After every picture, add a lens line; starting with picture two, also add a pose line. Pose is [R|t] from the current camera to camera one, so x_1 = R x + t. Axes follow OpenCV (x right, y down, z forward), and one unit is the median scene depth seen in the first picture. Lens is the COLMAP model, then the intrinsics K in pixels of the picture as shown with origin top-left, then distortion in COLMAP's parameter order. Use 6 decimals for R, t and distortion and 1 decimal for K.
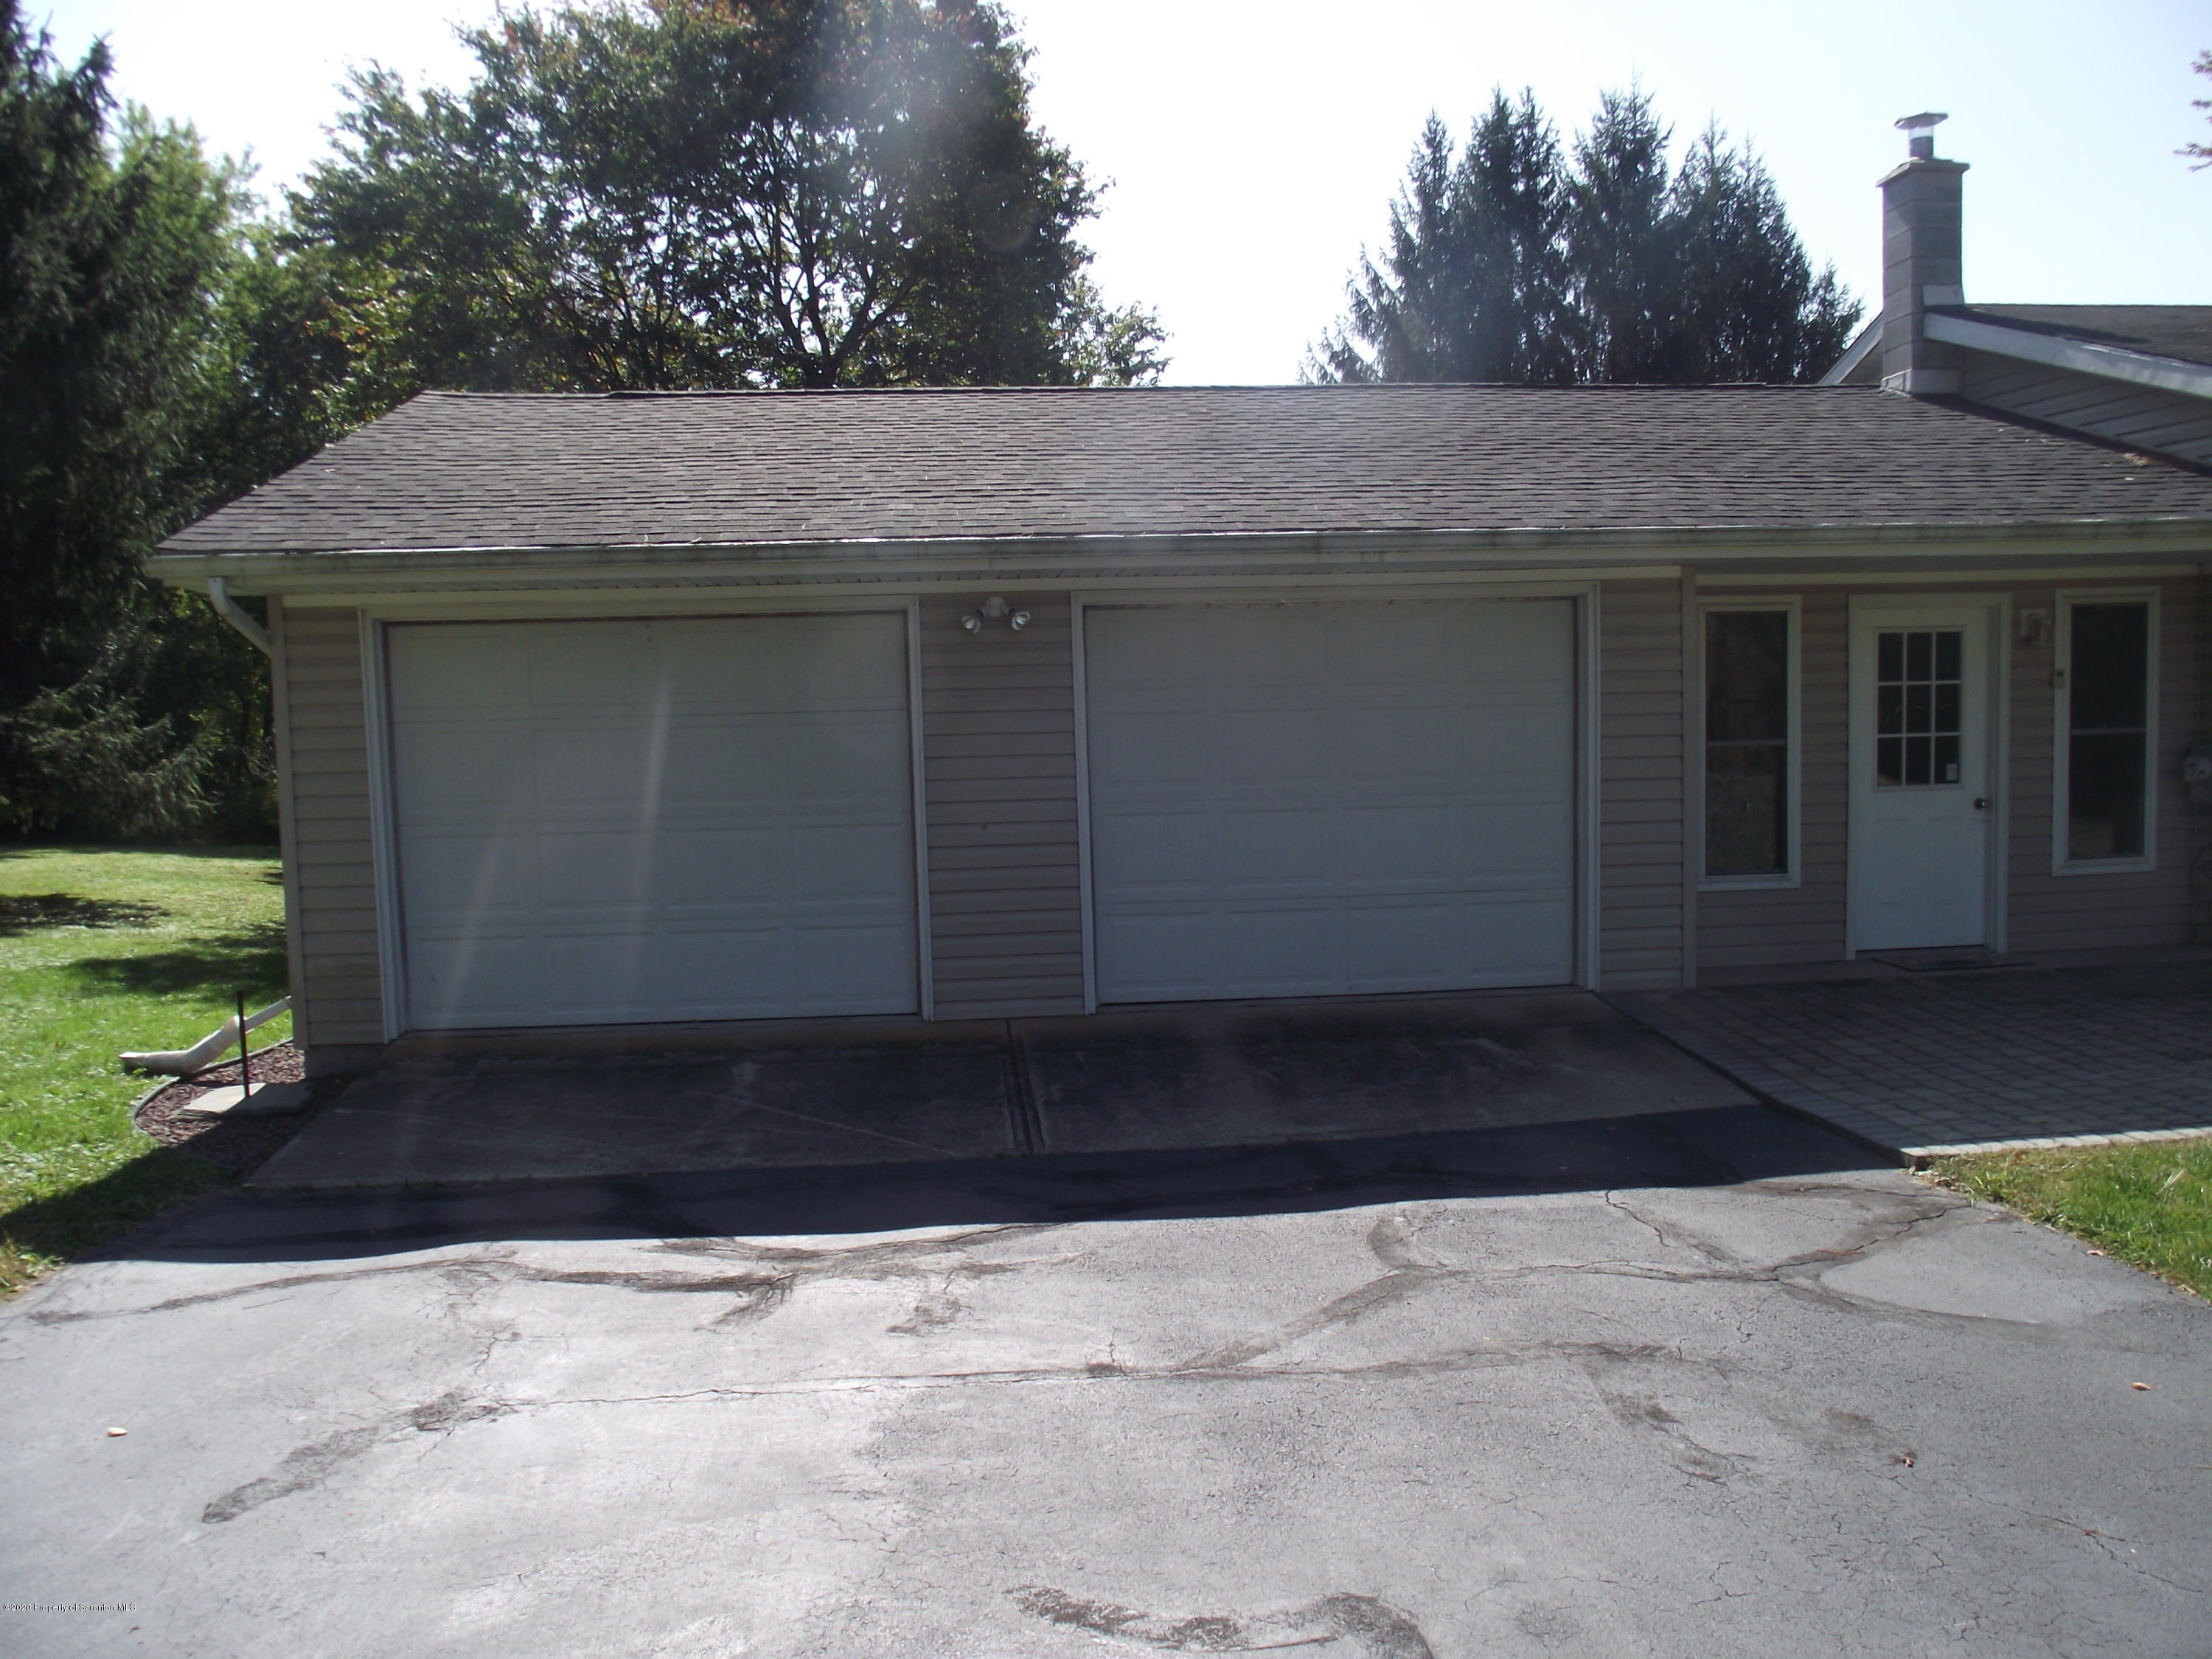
lens RADIAL K [[1775.3, 0, 1101.2], [0, 1775.3, 878.2], [0, 0, 1]] dist [-0.050552, 0.039399]
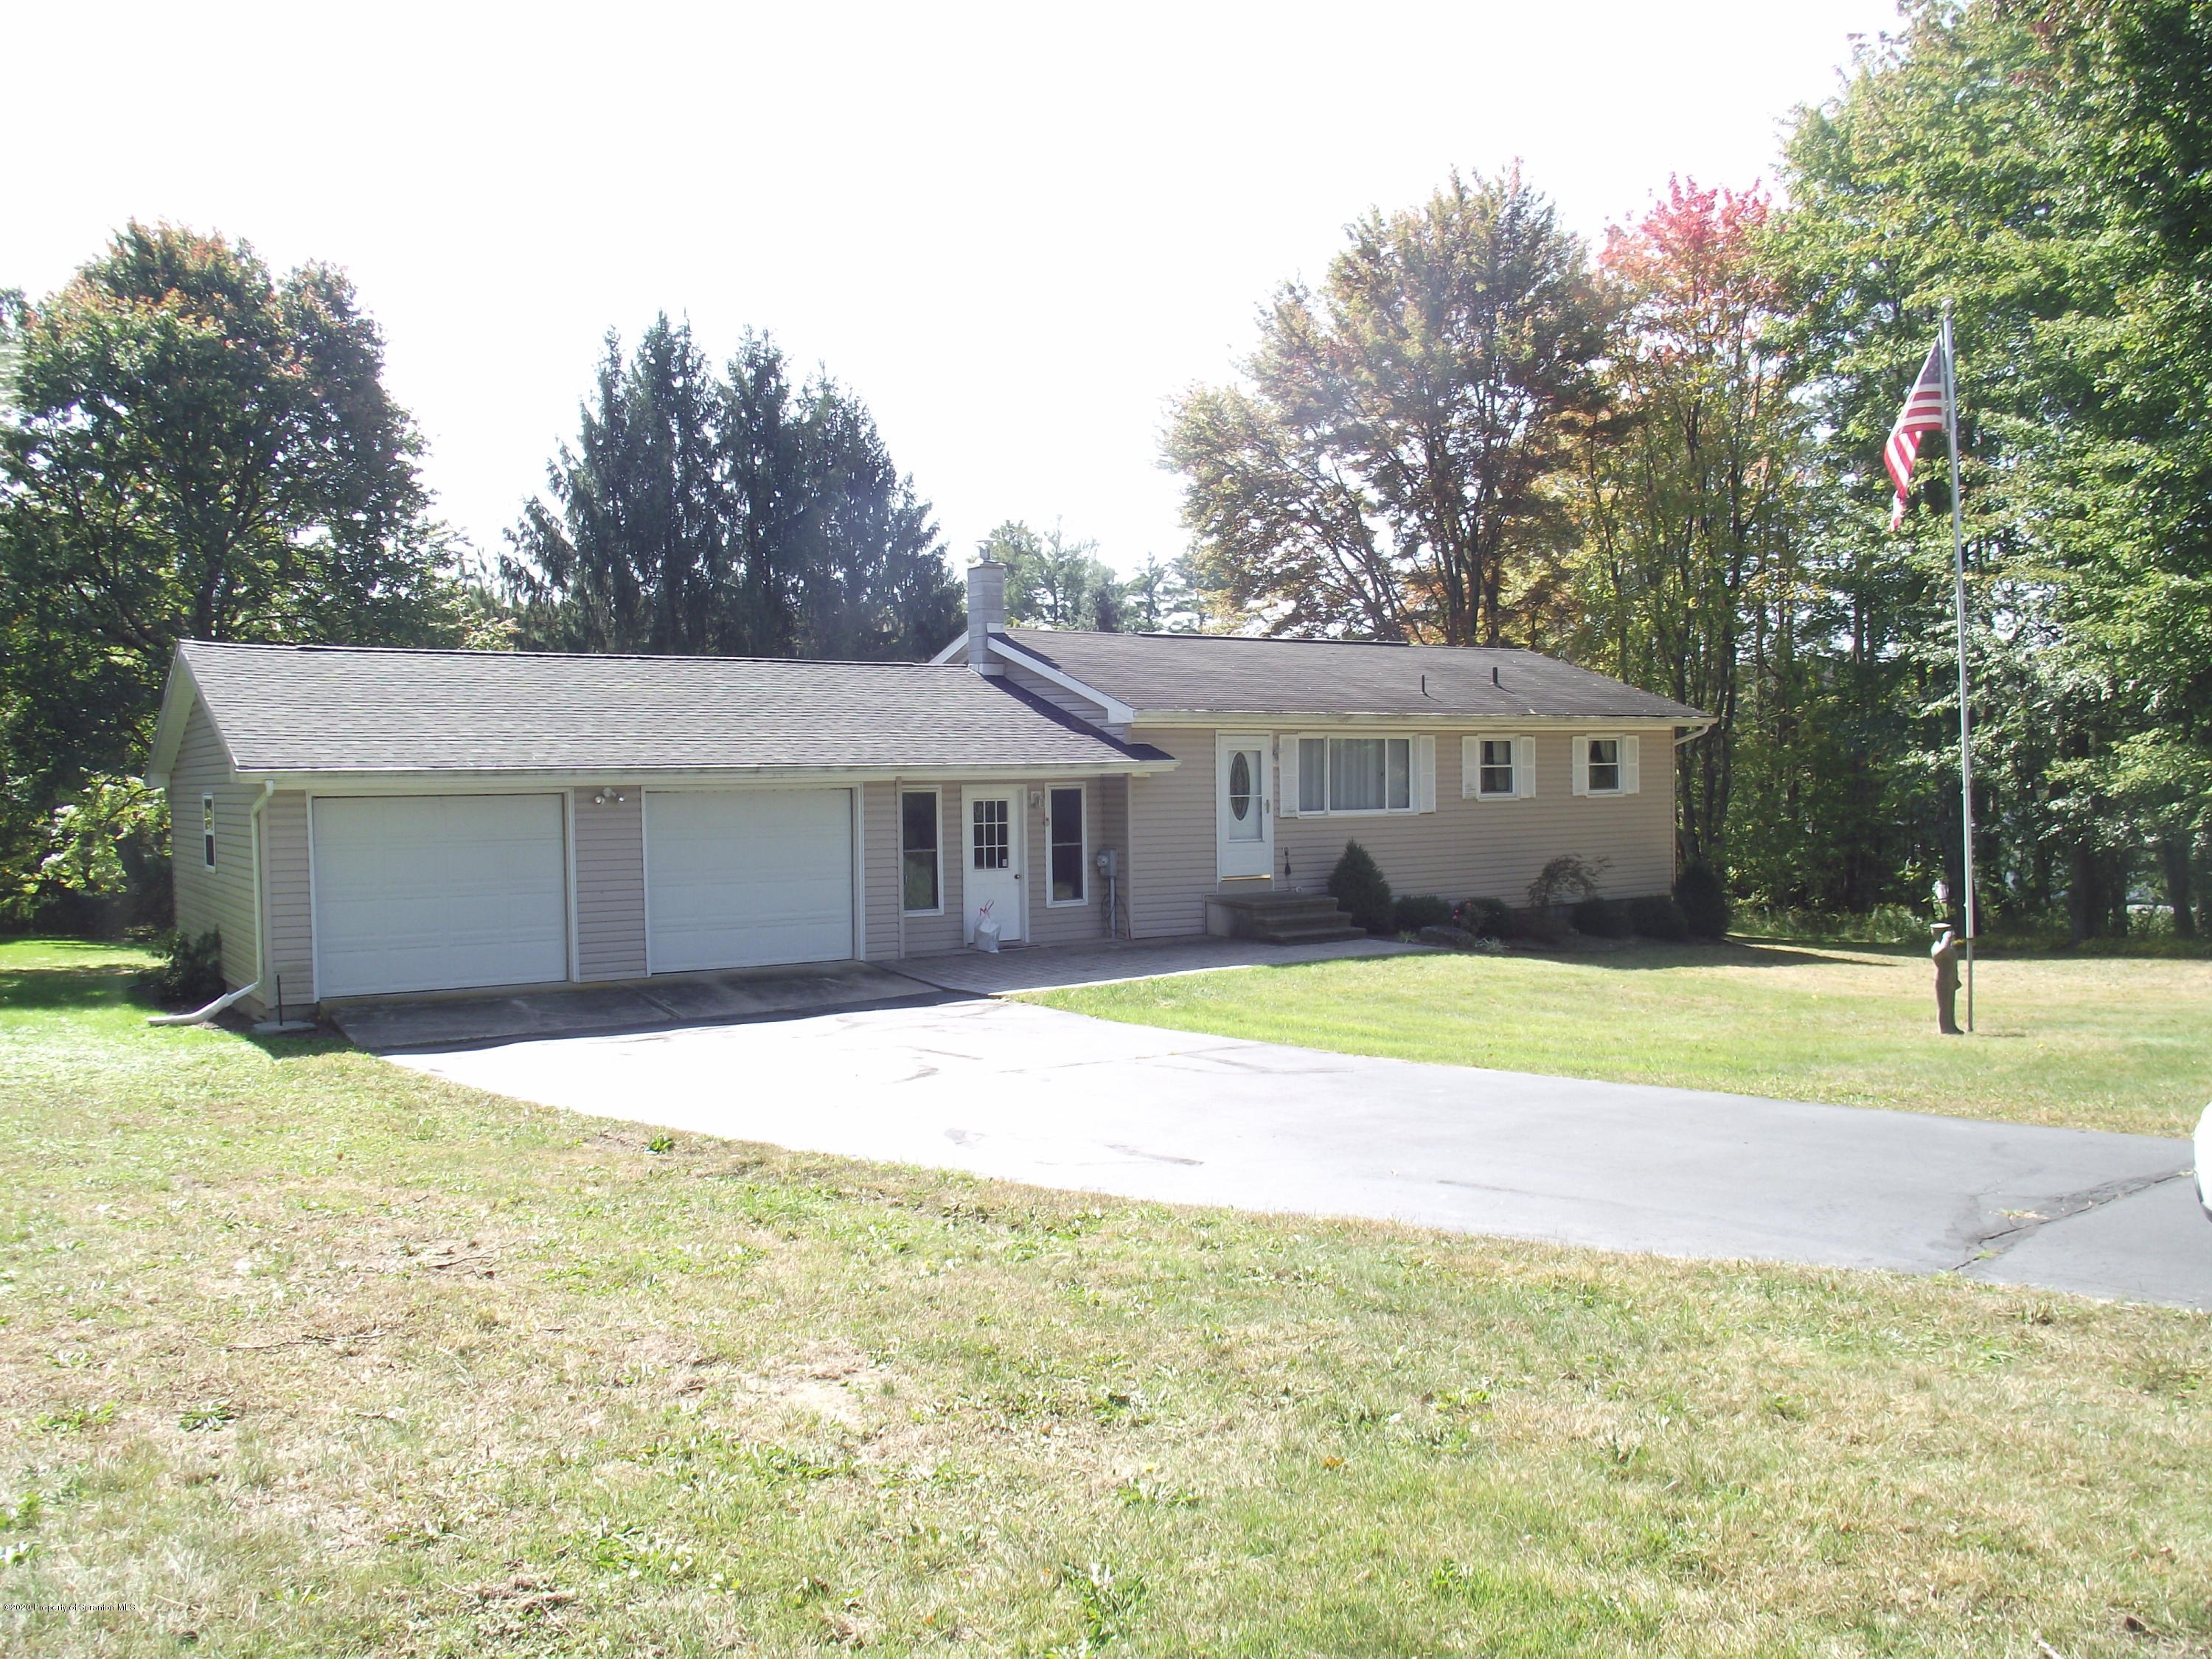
lens RADIAL K [[1775.3, 0, 1115.0], [0, 1775.3, 835.9], [0, 0, 1]] dist [-0.050552, 0.039399]
pose [[0.871114, 0.001304, 0.491079, -0.495921], [0.030849, 0.997876, -0.057371, 0.038848], [-0.490110, 0.065126, 0.869224, -1.019495]]
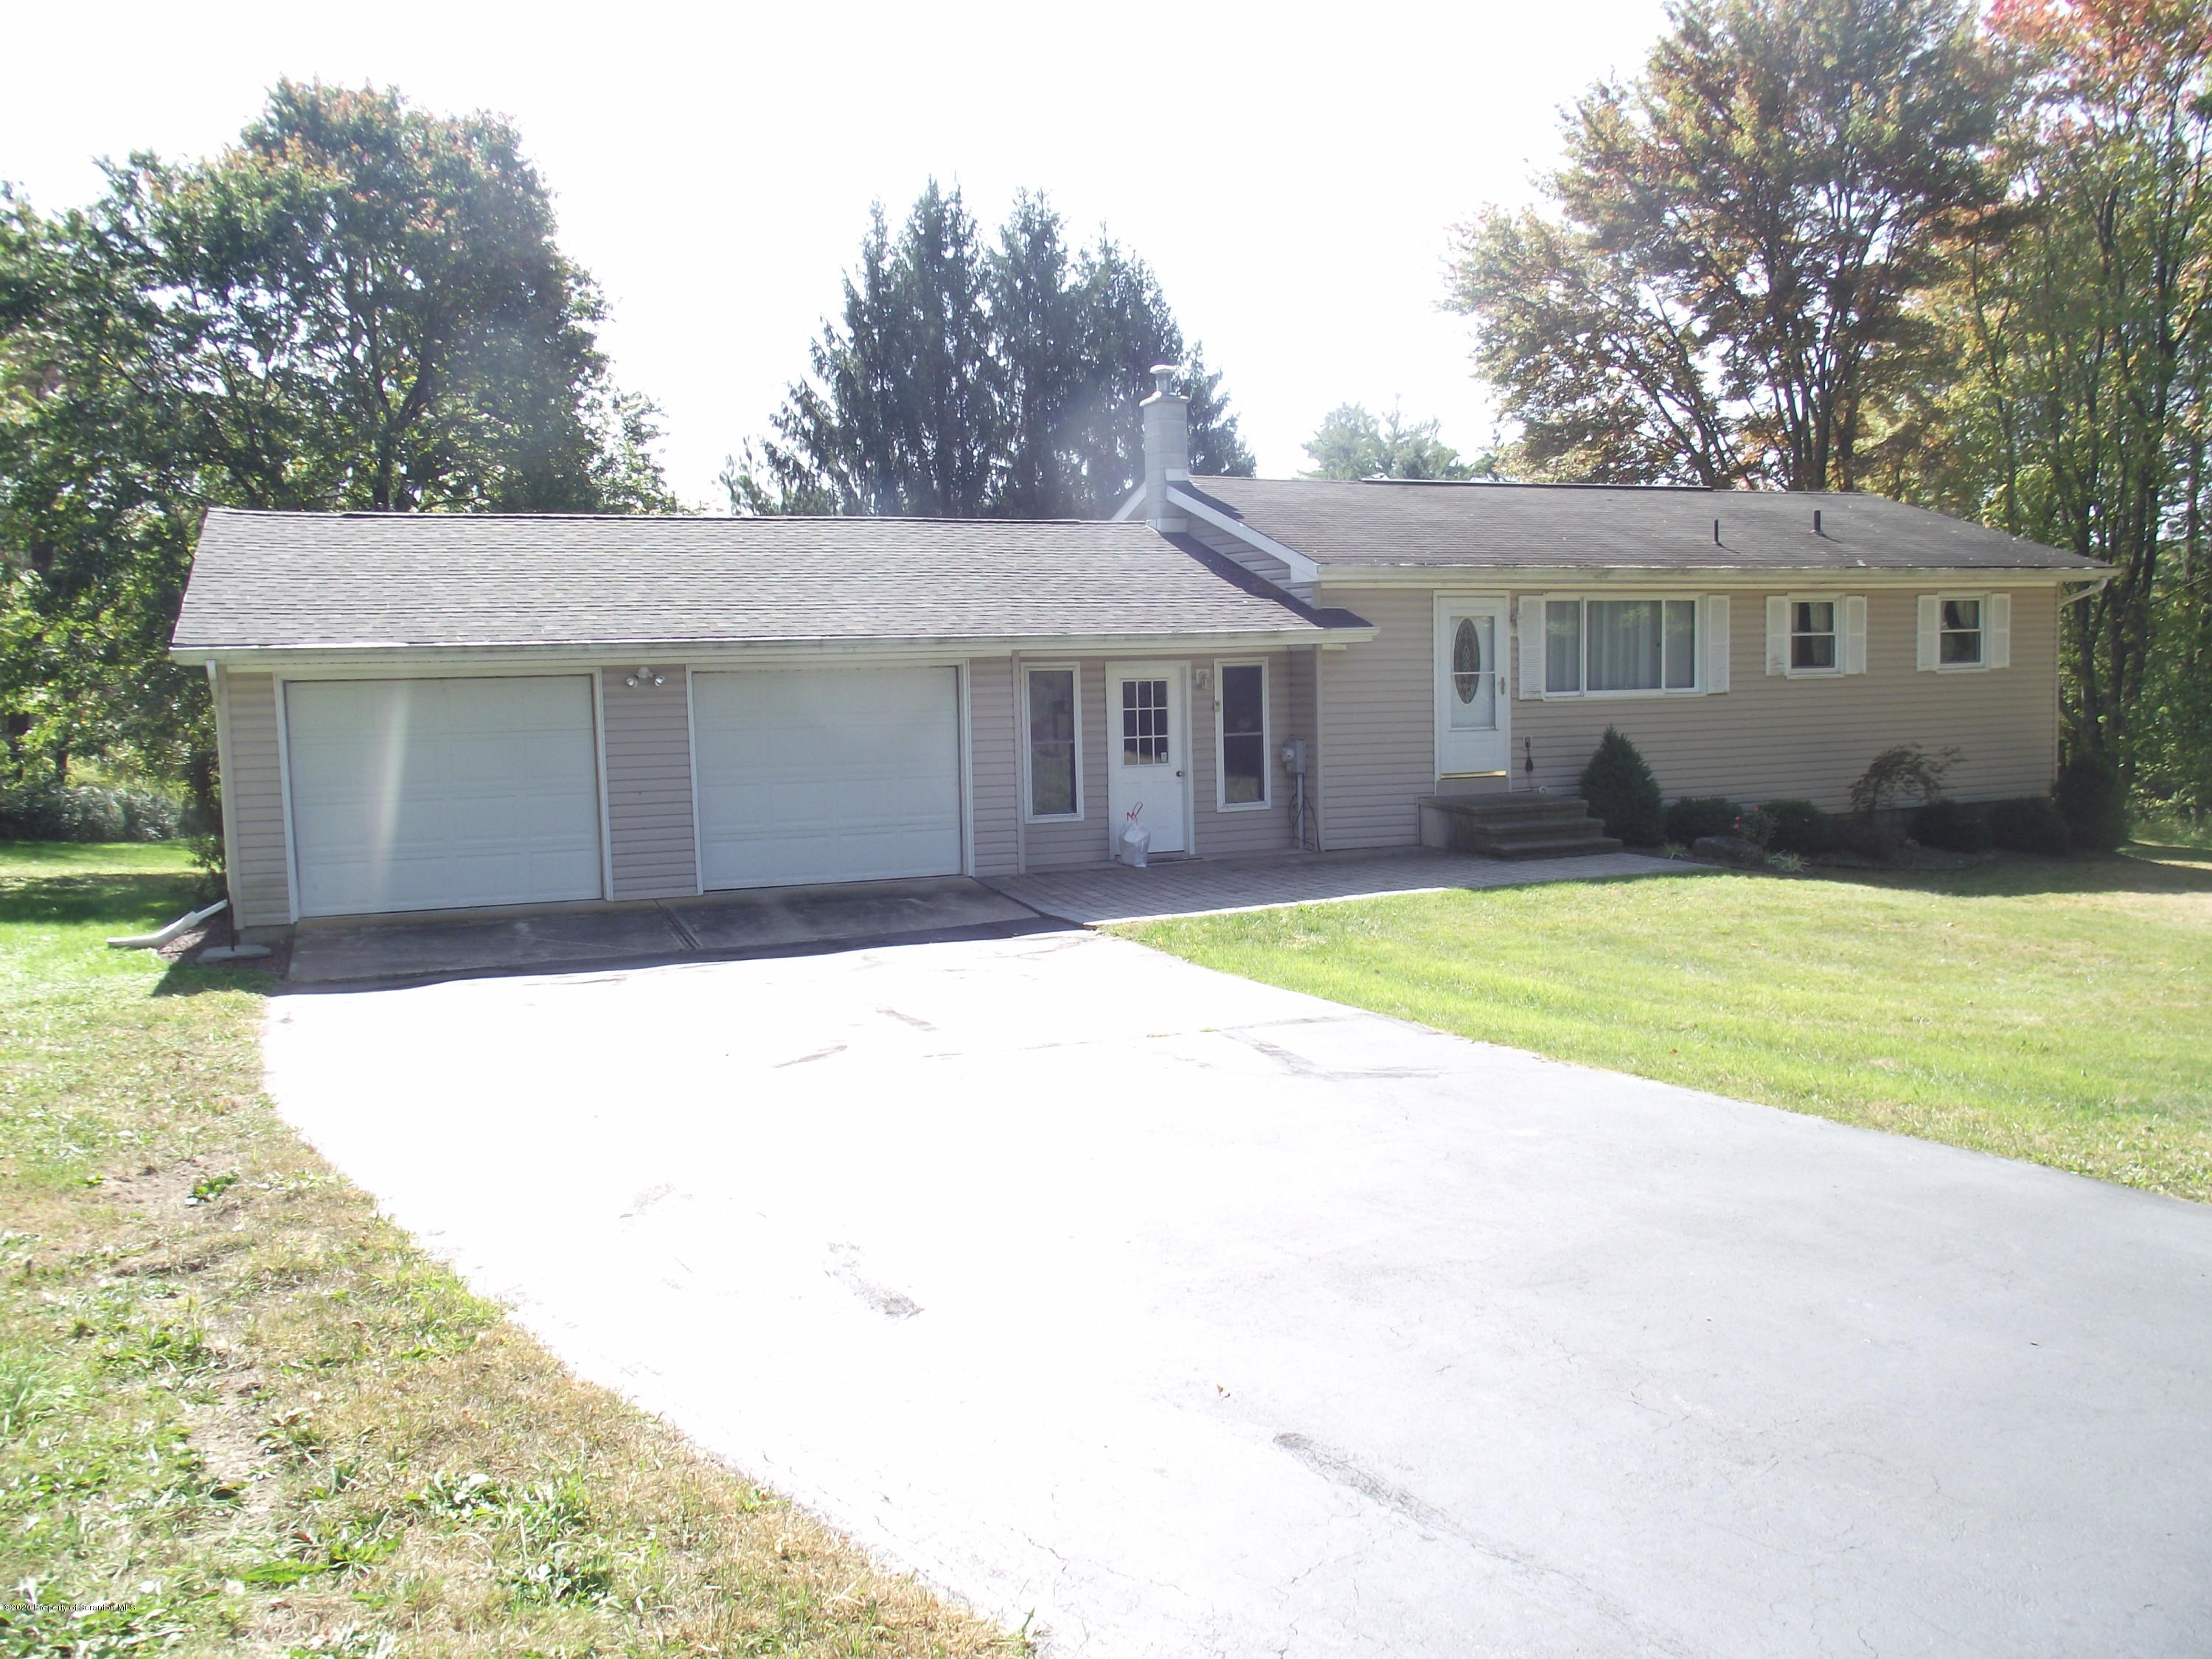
lens RADIAL K [[1775.3, 0, 1104.5], [0, 1775.3, 837.0], [0, 0, 1]] dist [-0.050552, 0.039399]
pose [[0.953138, -0.021788, 0.301749, -0.135659], [0.024251, 0.999696, -0.004418, 0.029700], [-0.301561, 0.011529, 0.953377, -0.738740]]
